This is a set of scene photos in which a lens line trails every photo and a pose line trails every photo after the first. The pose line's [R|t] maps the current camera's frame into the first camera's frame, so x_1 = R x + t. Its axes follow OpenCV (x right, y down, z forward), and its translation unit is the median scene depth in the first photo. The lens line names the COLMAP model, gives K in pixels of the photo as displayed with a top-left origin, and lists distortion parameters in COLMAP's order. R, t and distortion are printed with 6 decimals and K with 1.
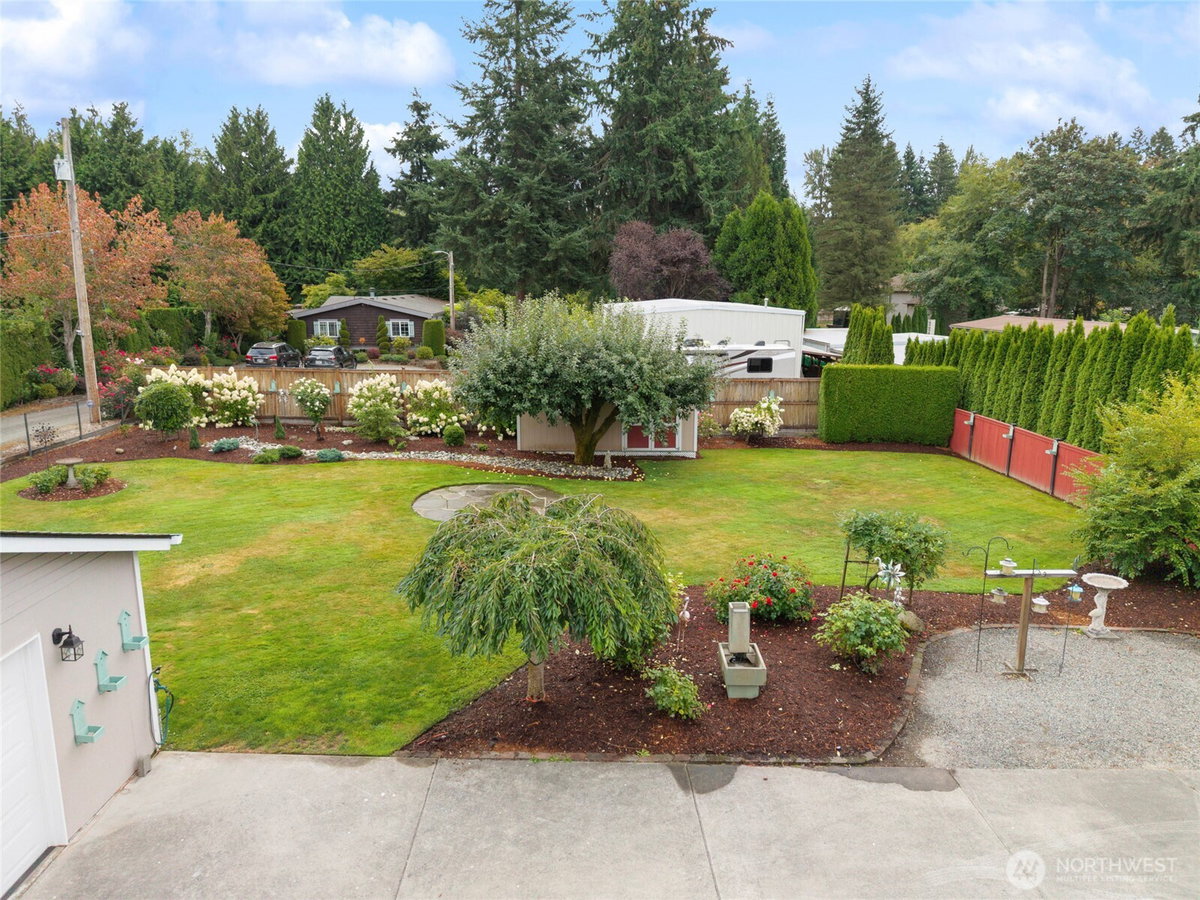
lens RADIAL K [[808.1, 0, 600.0], [0, 808.1, 450.0], [0, 0, 1]] dist [0.034032, -0.034364]
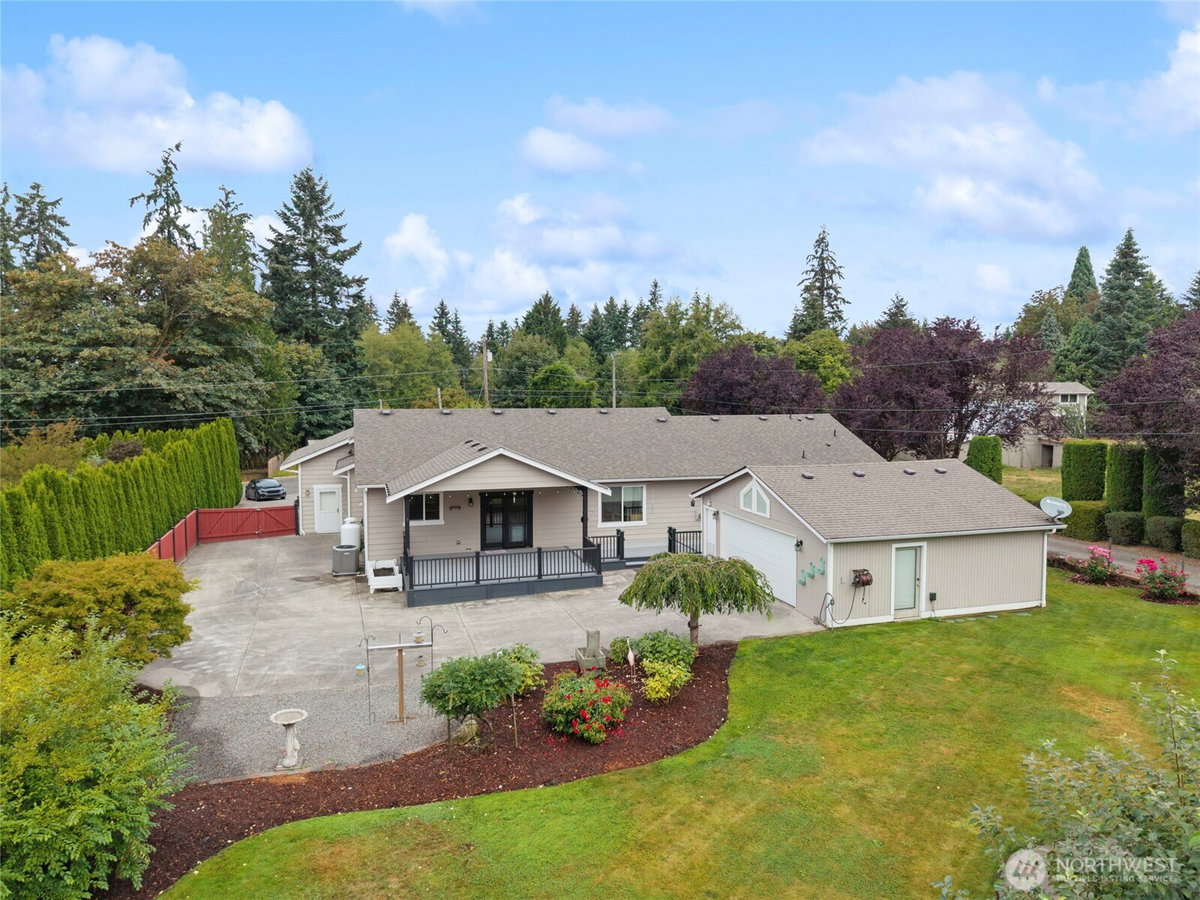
lens RADIAL K [[808.1, 0, 600.0], [0, 808.1, 450.0], [0, 0, 1]] dist [0.034032, -0.034364]
pose [[-0.962439, 0.021223, -0.270668, 0.183917], [-0.055939, 0.960049, 0.274184, -0.188430], [0.265673, 0.279026, -0.922801, 0.745863]]
